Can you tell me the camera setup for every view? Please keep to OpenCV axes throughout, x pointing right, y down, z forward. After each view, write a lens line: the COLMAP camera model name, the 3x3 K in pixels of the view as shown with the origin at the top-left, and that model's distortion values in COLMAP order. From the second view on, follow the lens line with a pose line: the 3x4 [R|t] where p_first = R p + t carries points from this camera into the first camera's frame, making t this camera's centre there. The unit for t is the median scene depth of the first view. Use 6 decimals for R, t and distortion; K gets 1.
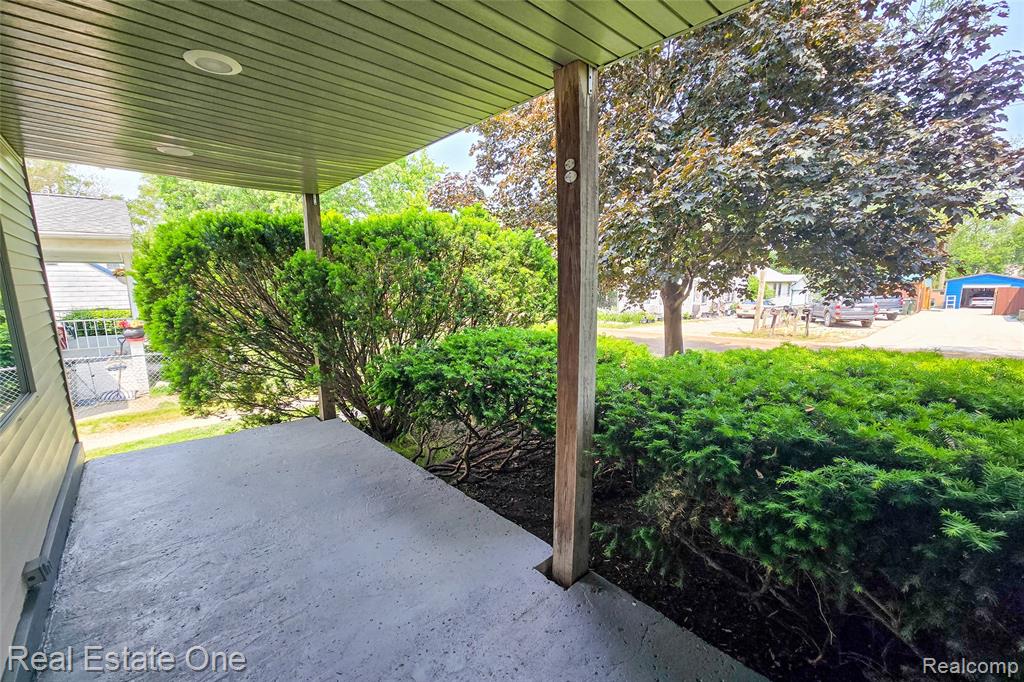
lens RADIAL K [[421.6, 0, 514.3], [0, 421.6, 357.1], [0, 0, 1]] dist [-0.002335, 0.000201]
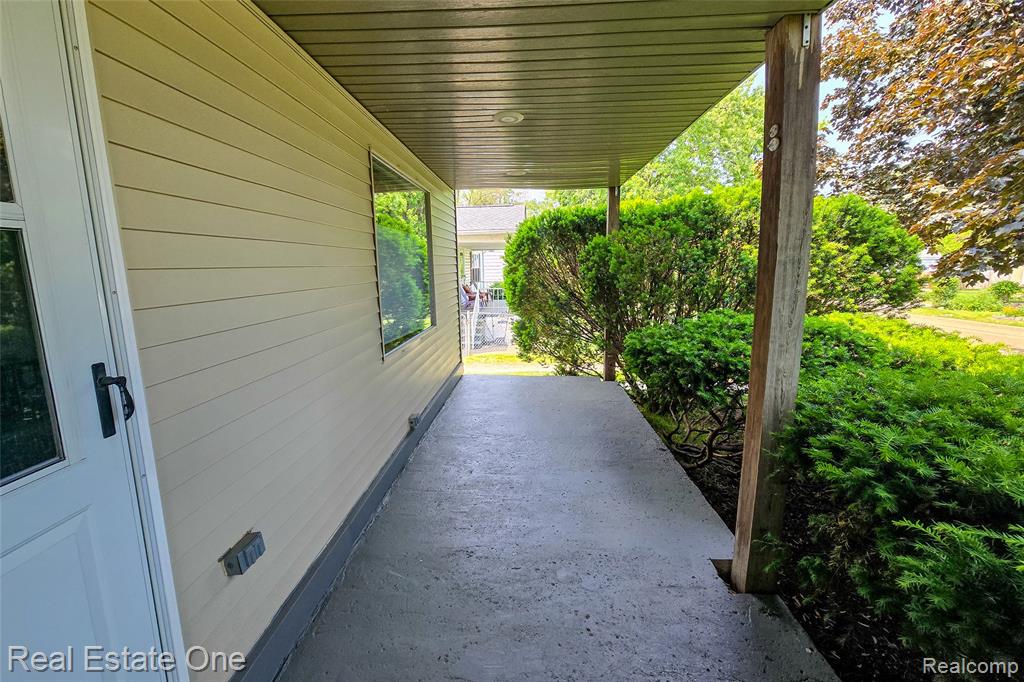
lens RADIAL K [[416.3, 0, 506.7], [0, 416.3, 336.5], [0, 0, 1]] dist [-0.001383, -0.000090]
pose [[0.698636, 0.119046, -0.705504, 0.182527], [-0.117505, 0.991763, 0.050988, 0.002448], [0.705762, 0.047278, 0.706869, -0.010689]]
